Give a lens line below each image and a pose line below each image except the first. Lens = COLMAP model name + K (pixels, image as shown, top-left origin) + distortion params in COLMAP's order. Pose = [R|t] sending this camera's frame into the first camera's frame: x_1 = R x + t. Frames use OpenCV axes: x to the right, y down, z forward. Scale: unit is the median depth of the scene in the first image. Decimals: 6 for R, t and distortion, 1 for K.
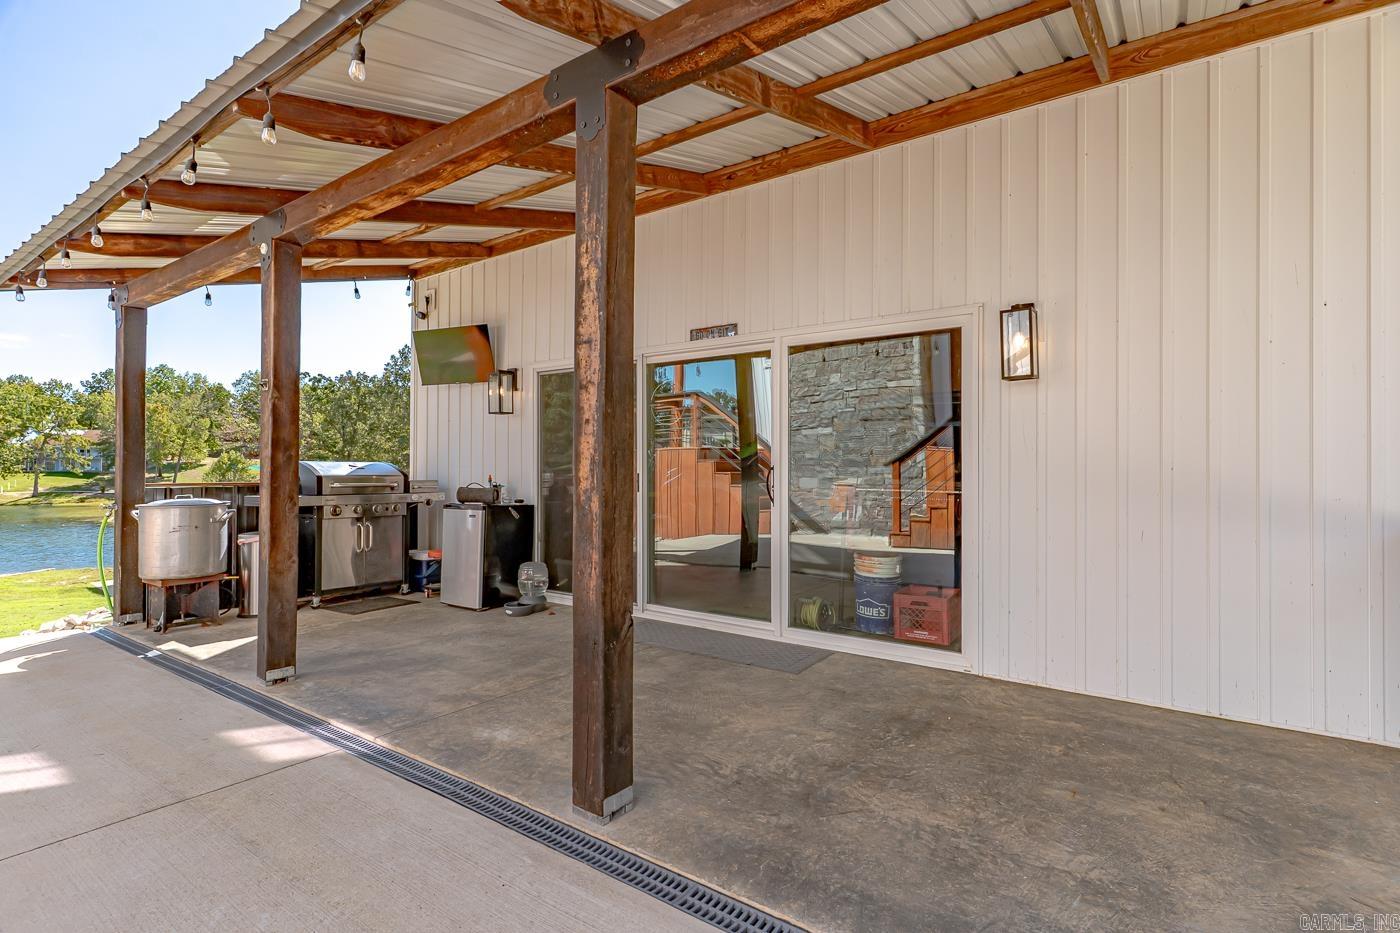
lens RADIAL K [[670.6, 0, 698.2], [0, 670.6, 470.3], [0, 0, 1]] dist [0.000238, 0.001189]
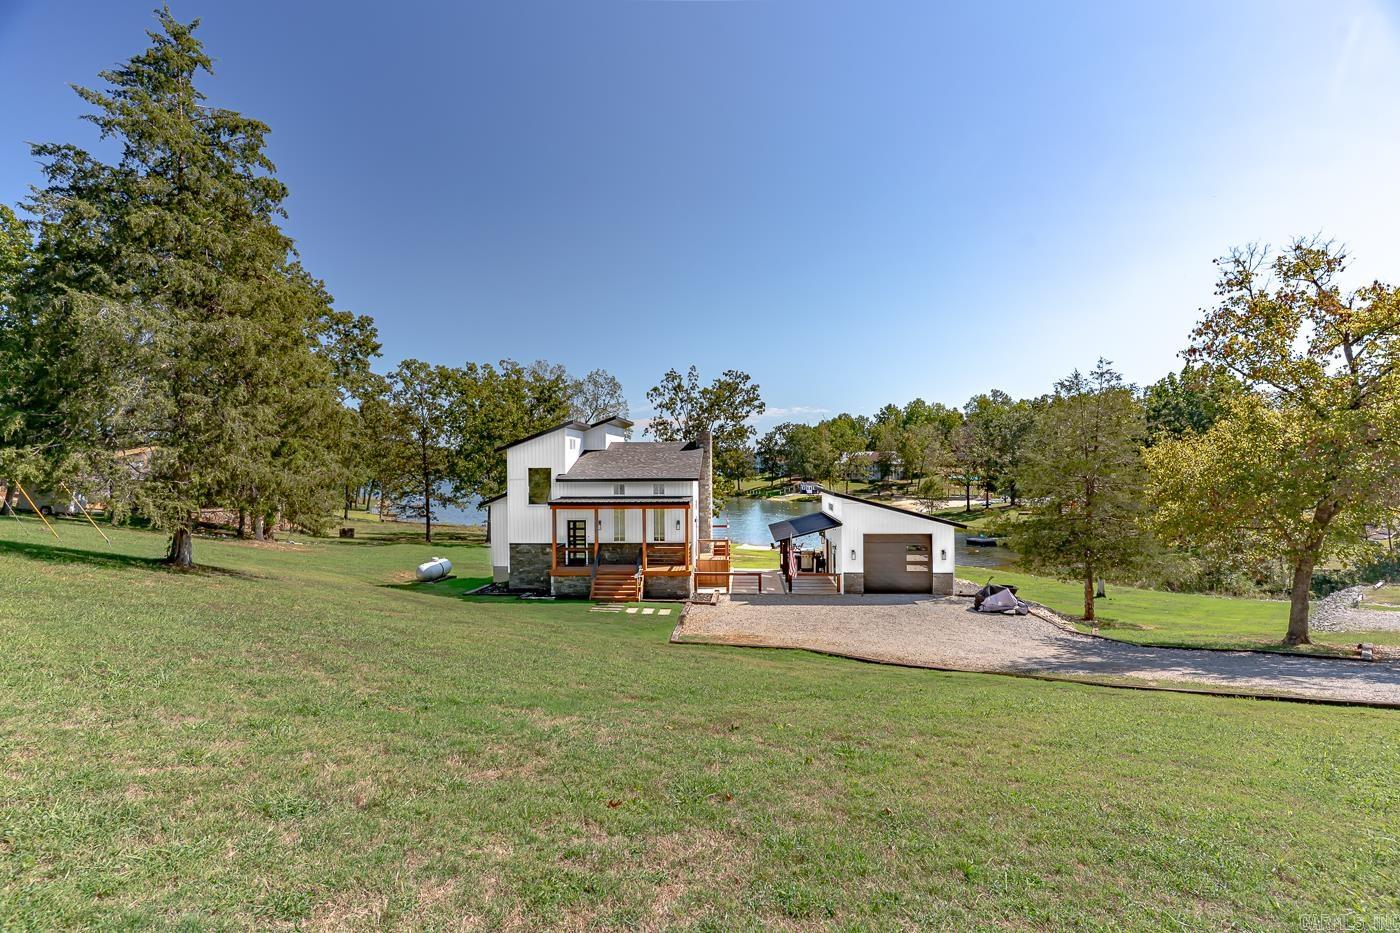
lens RADIAL K [[670.6, 0, 698.2], [0, 670.6, 470.3], [0, 0, 1]] dist [0.000238, 0.001189]
pose [[0.522741, -0.000020, -0.852492, 4.402080], [0.010267, 0.999928, 0.006273, -0.815644], [0.852430, -0.012031, 0.522703, -3.227761]]
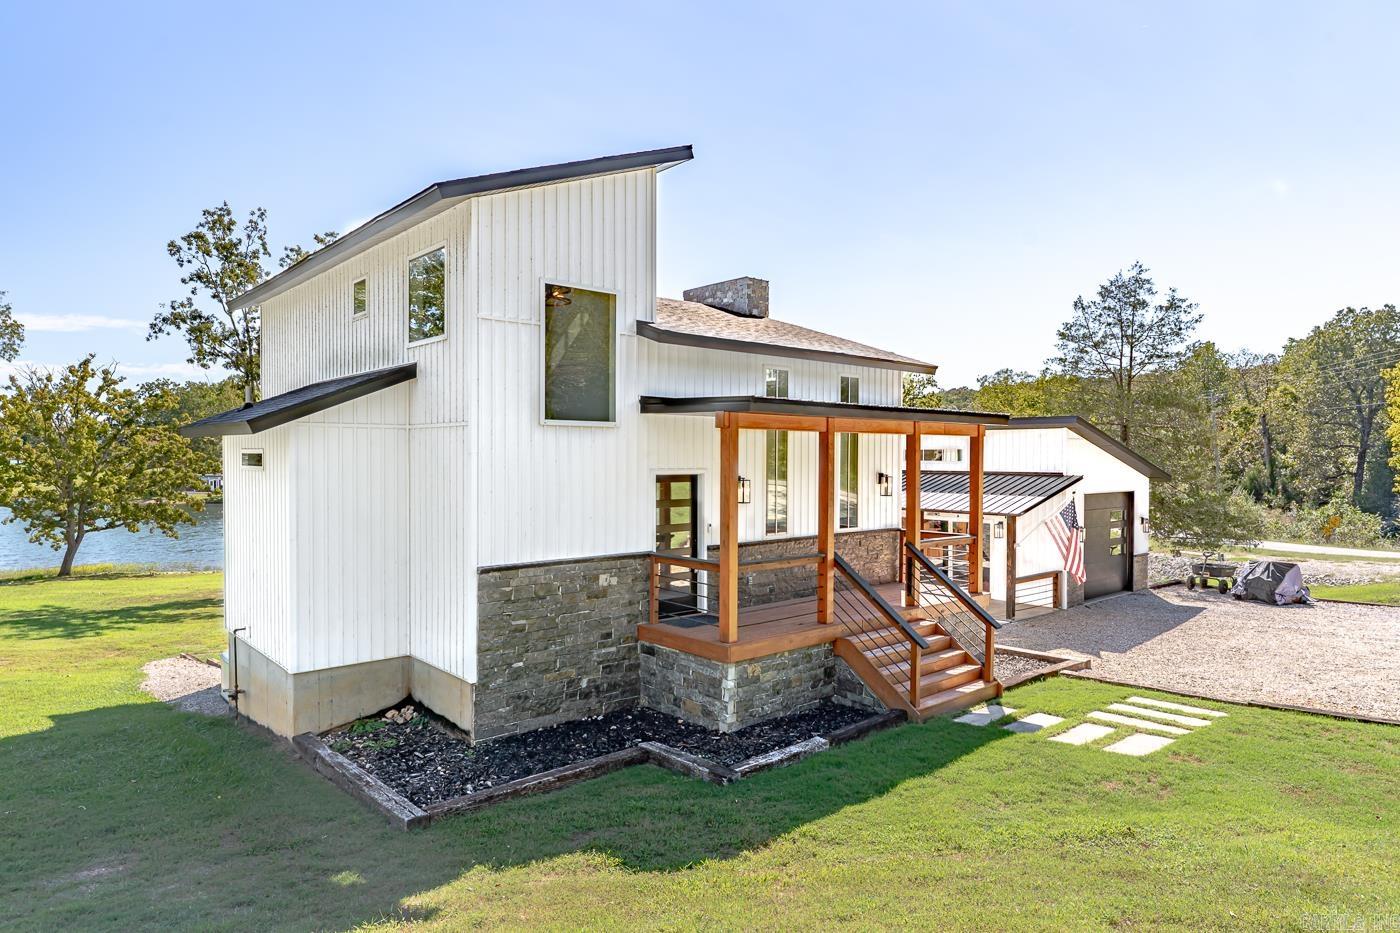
lens RADIAL K [[837.7, 0, 700.0], [0, 837.7, 466.5], [0, 0, 1]] dist [-0.001037, 0.000547]
pose [[0.971242, 0.000731, -0.238094, -0.109273], [0.002243, 0.999923, 0.012217, -0.440469], [0.238085, -0.012399, 0.971165, -3.265386]]
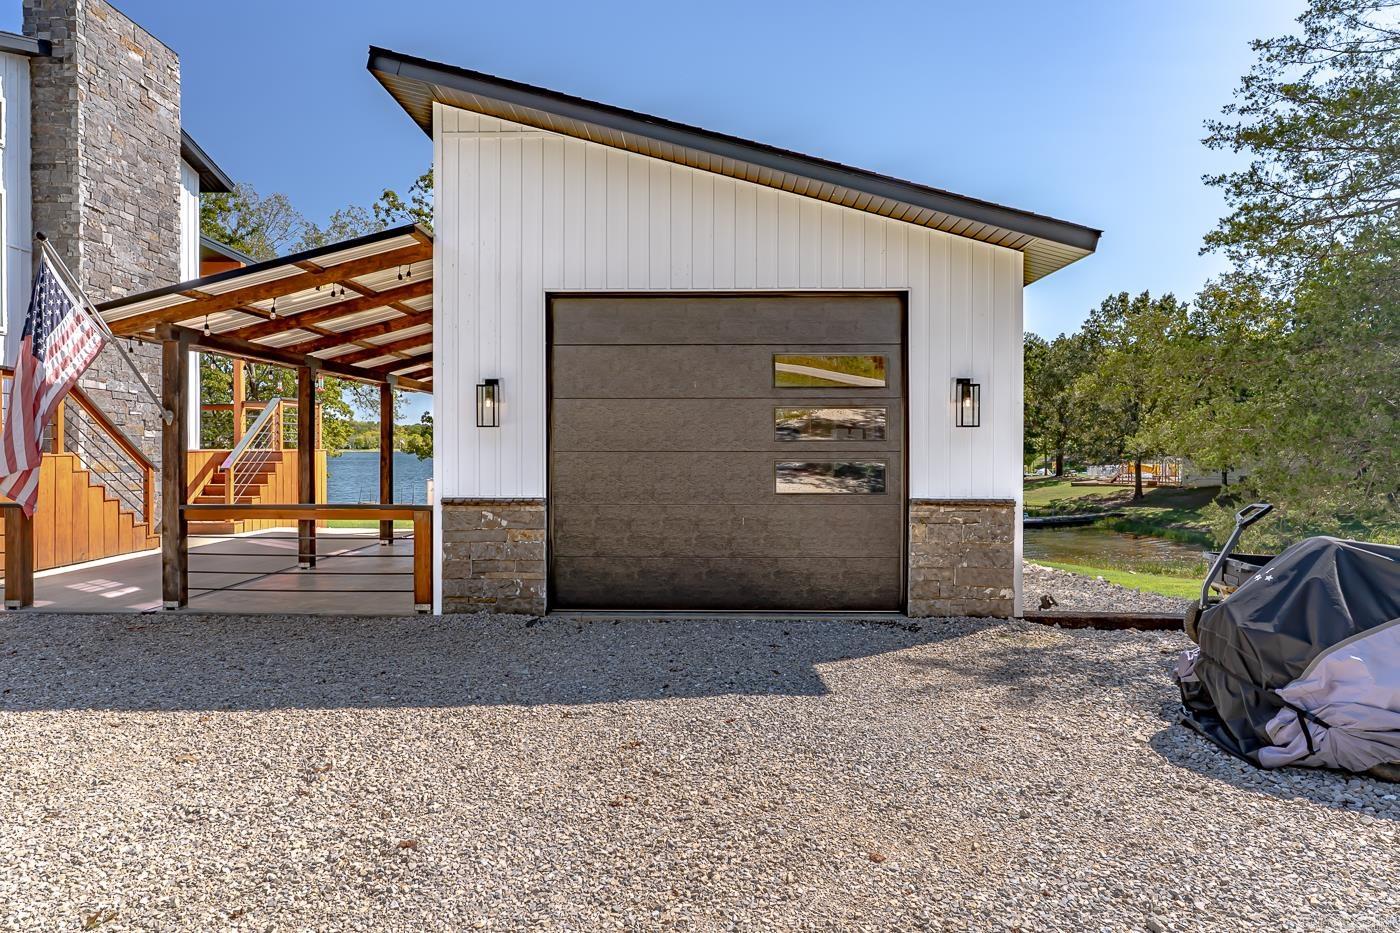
lens RADIAL K [[838.3, 0, 696.8], [0, 838.3, 449.4], [0, 0, 1]] dist [-0.003505, -0.000024]
pose [[0.563537, 0.001503, -0.826090, 1.760054], [0.002458, 0.999991, 0.003496, -0.049627], [0.826087, -0.004001, 0.563528, 0.079712]]
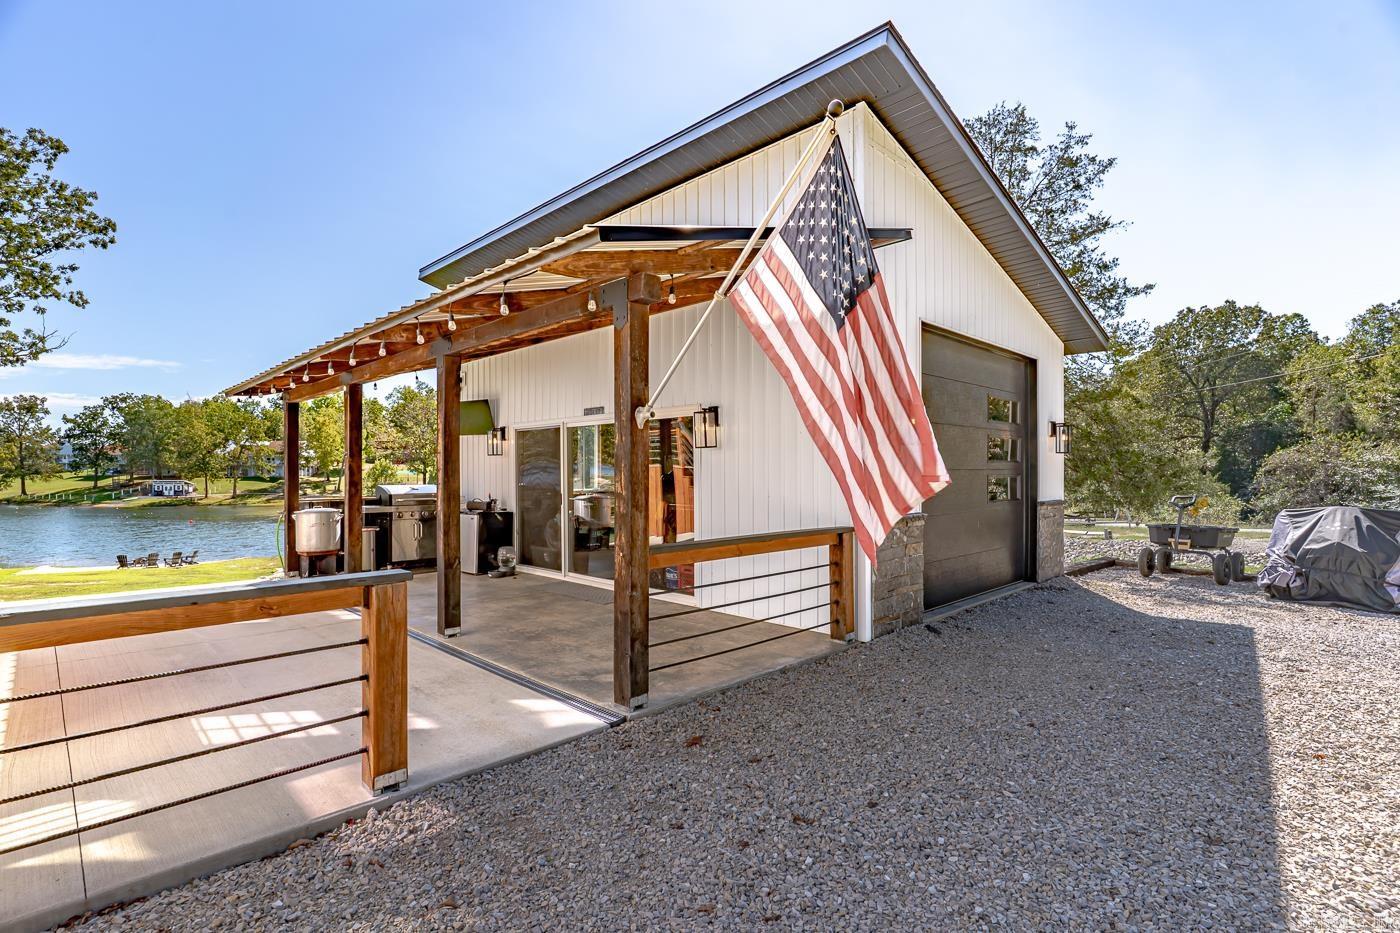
lens RADIAL K [[670.6, 0, 698.2], [0, 670.6, 470.3], [0, 0, 1]] dist [0.000238, 0.001189]
pose [[0.985086, -0.006531, -0.171938, 0.463196], [0.006223, 0.999978, -0.002326, -0.041228], [0.171949, 0.001221, 0.985105, -0.506610]]
